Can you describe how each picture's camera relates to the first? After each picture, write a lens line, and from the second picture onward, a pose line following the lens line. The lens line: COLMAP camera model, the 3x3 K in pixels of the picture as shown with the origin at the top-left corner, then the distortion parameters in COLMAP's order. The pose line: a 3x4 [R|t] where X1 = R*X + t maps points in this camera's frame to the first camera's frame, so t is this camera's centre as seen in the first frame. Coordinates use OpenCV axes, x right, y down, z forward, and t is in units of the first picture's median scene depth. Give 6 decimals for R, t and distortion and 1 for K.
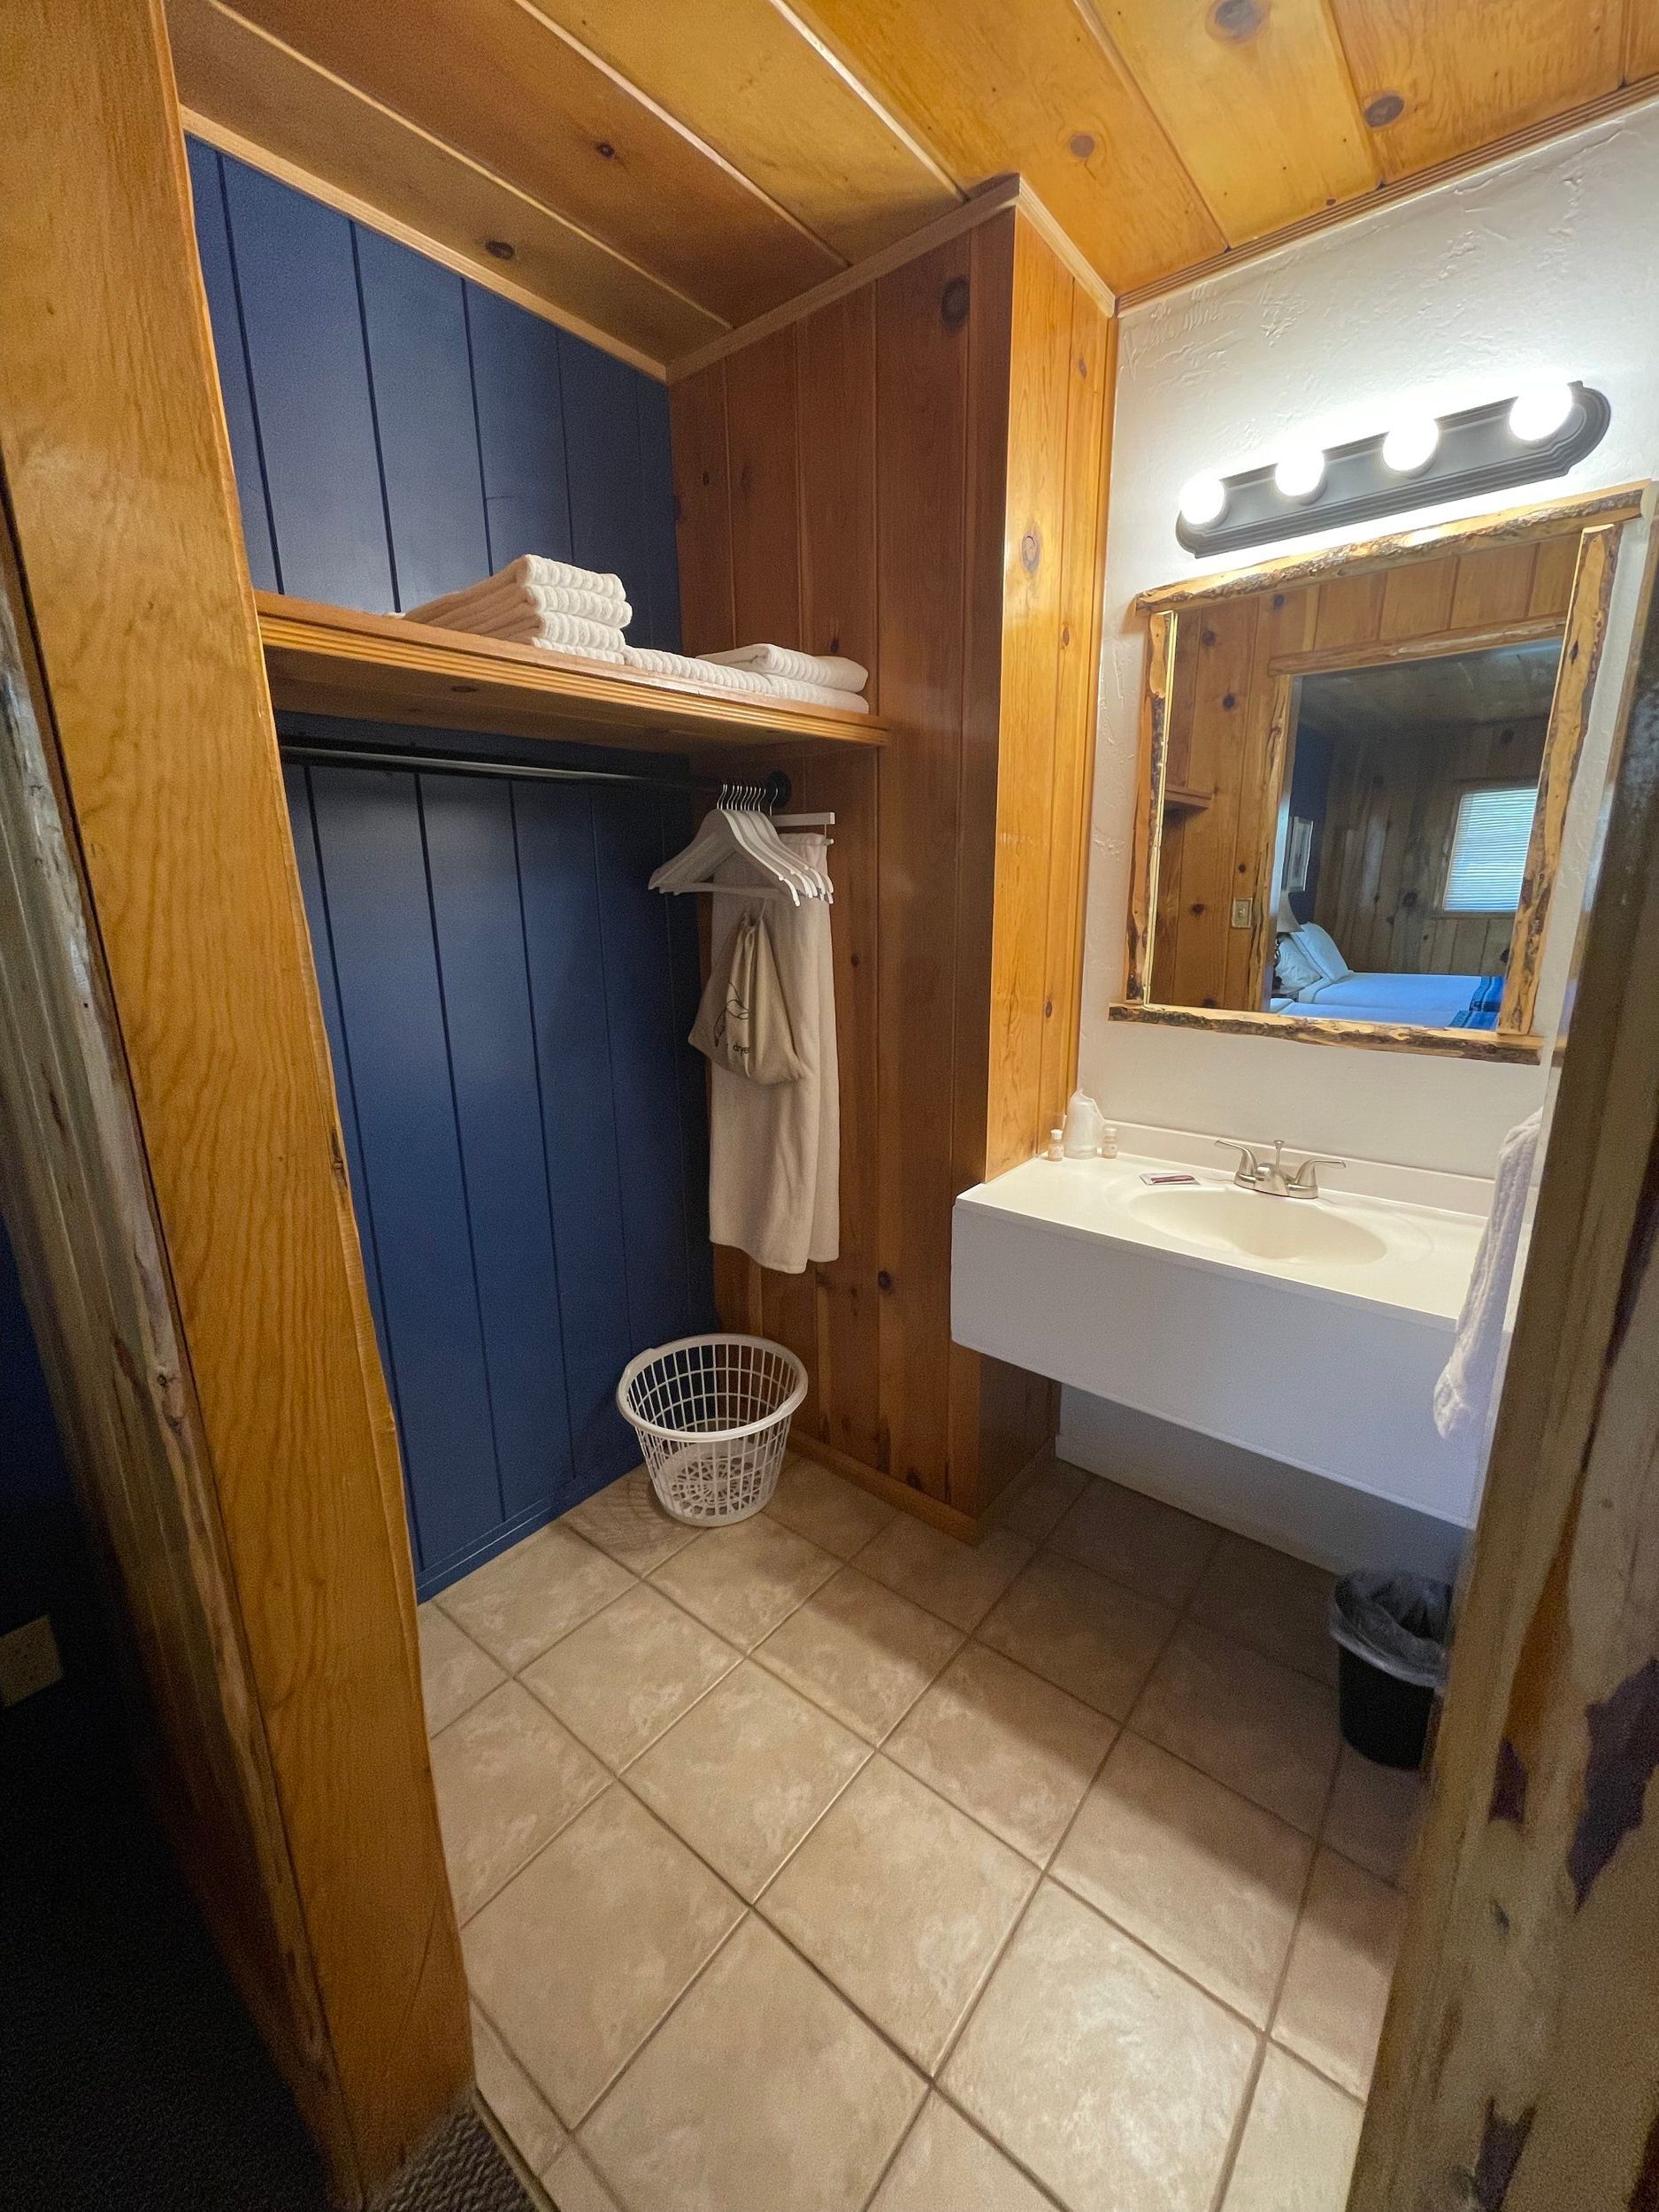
lens RADIAL K [[904.5, 0, 833.3], [0, 904.5, 1101.2], [0, 0, 1]] dist [0.006042, 0.000697]
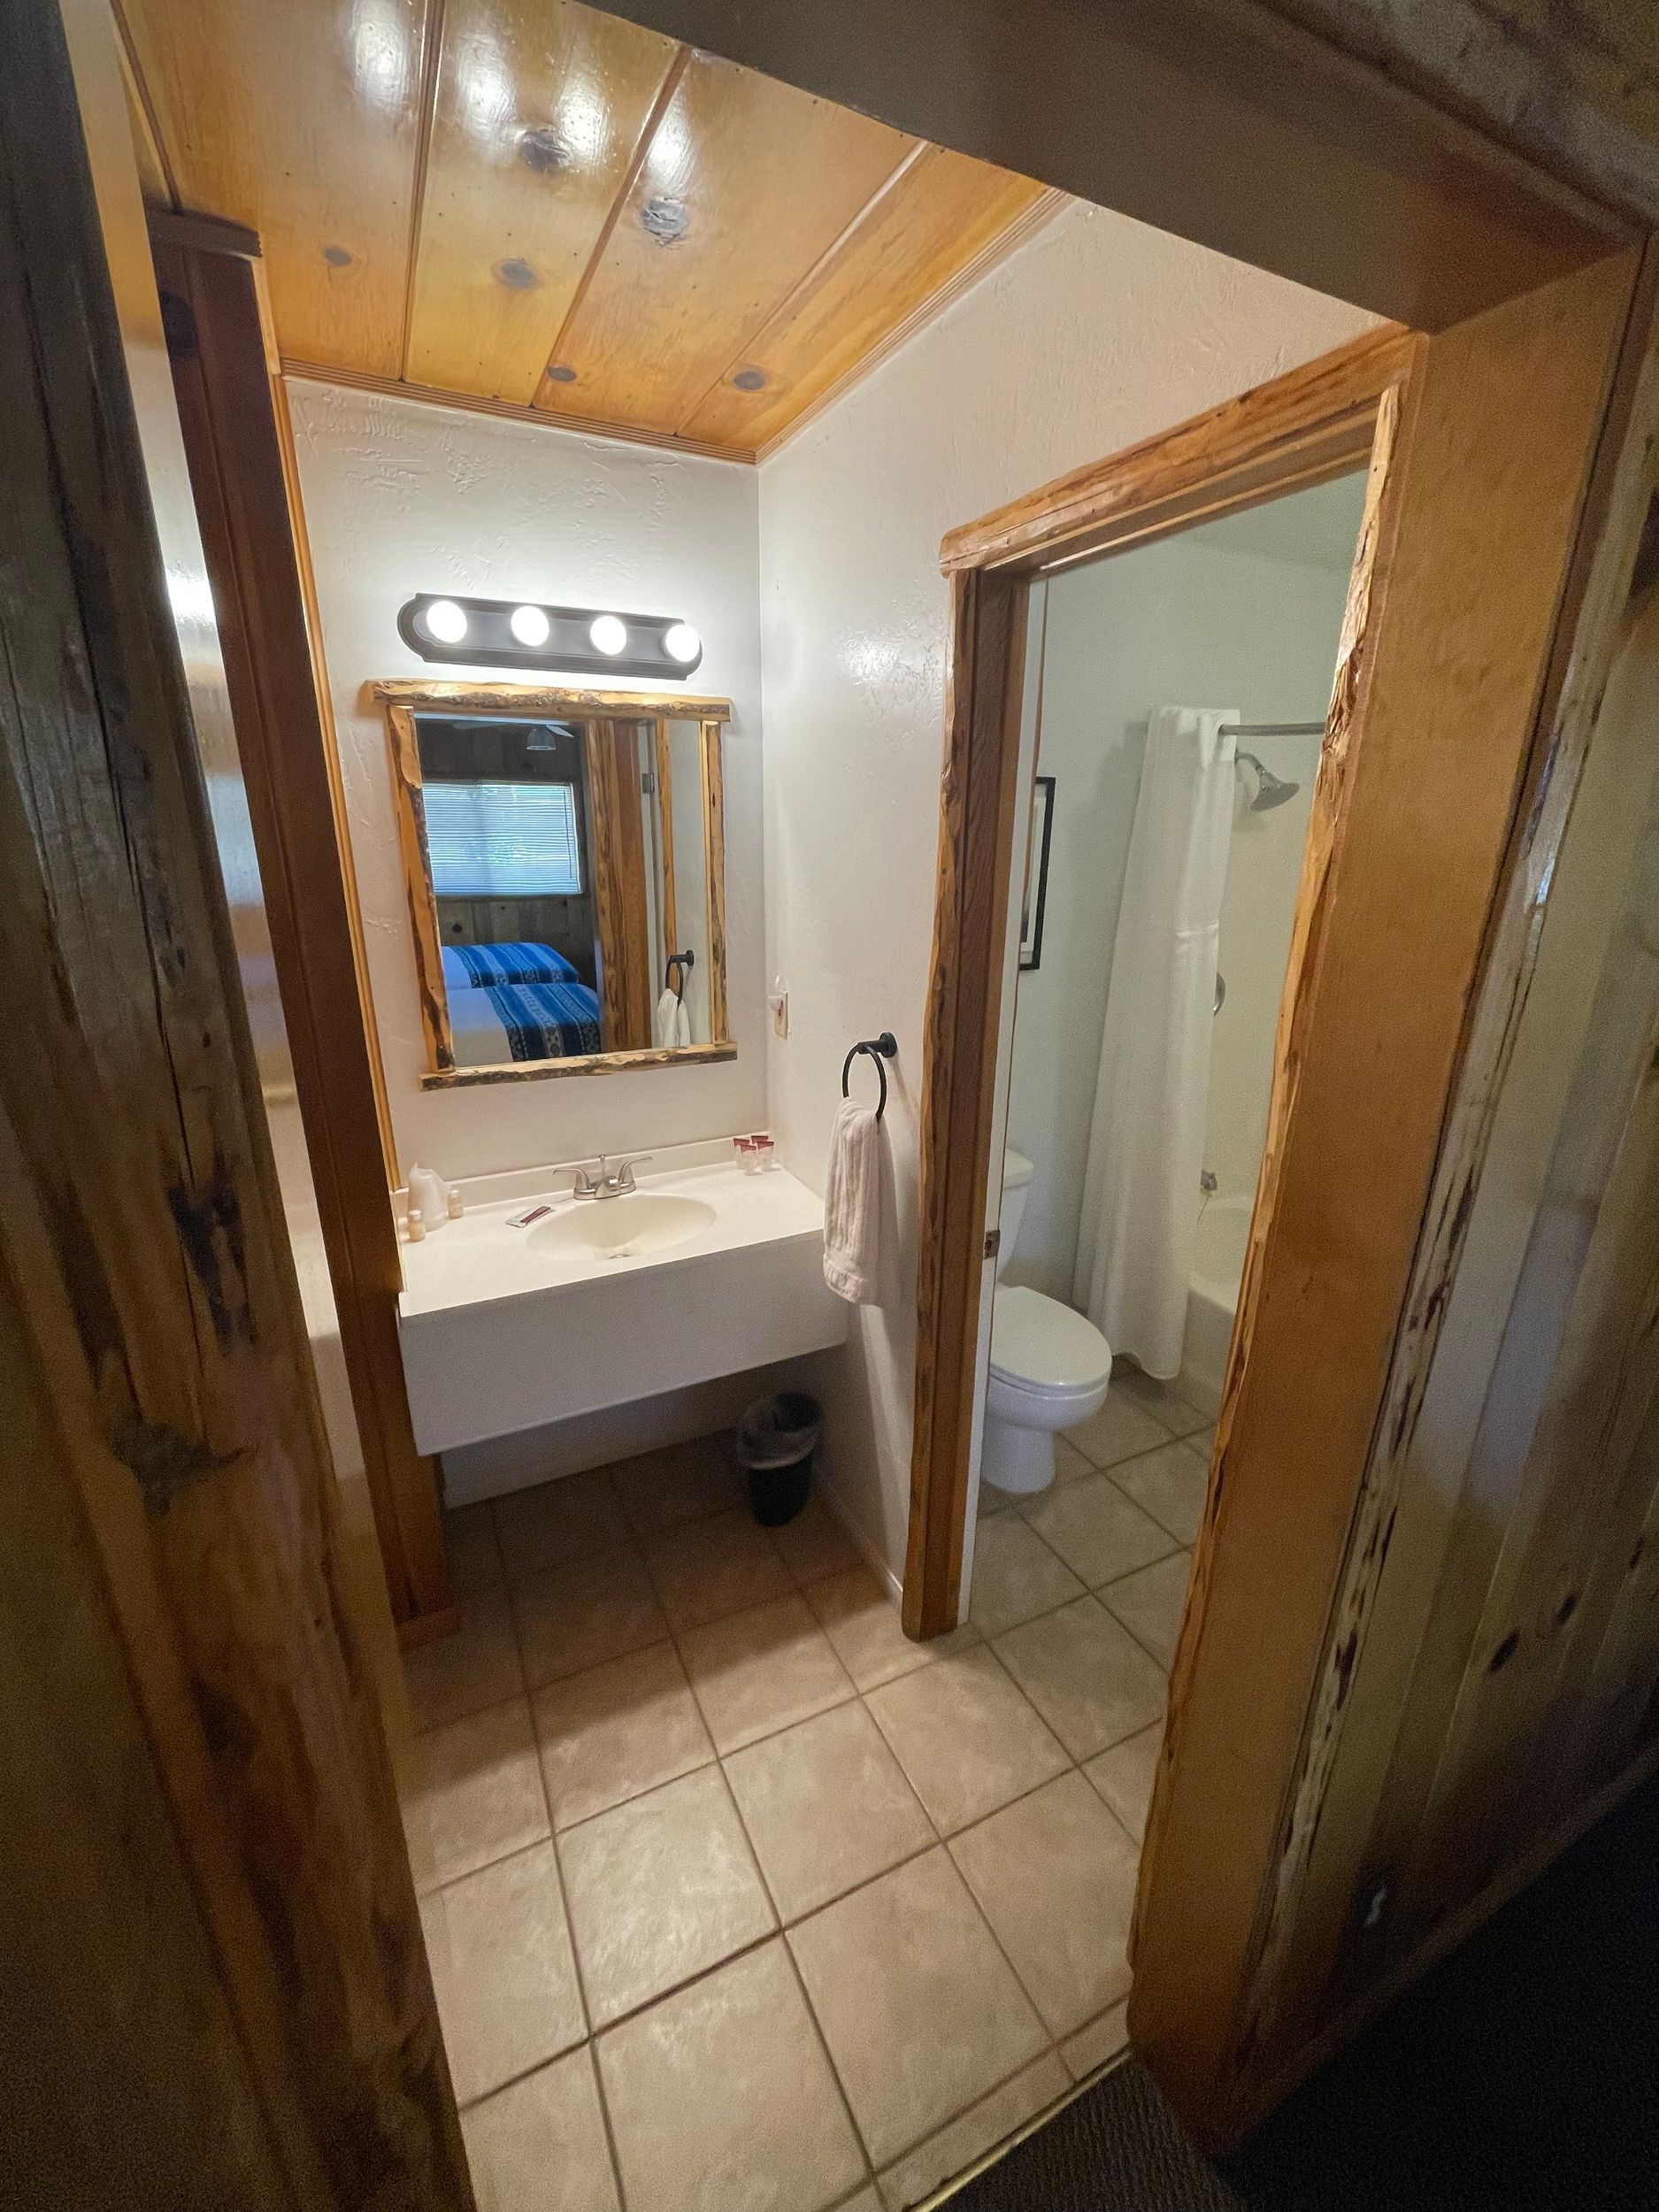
lens RADIAL K [[904.5, 0, 826.8], [0, 904.5, 1103.5], [0, 0, 1]] dist [0.006042, 0.000697]
pose [[0.422377, -0.264167, 0.867072, -0.485044], [0.209673, 0.959119, 0.190072, -0.215586], [-0.881836, 0.101519, 0.460498, 0.153756]]
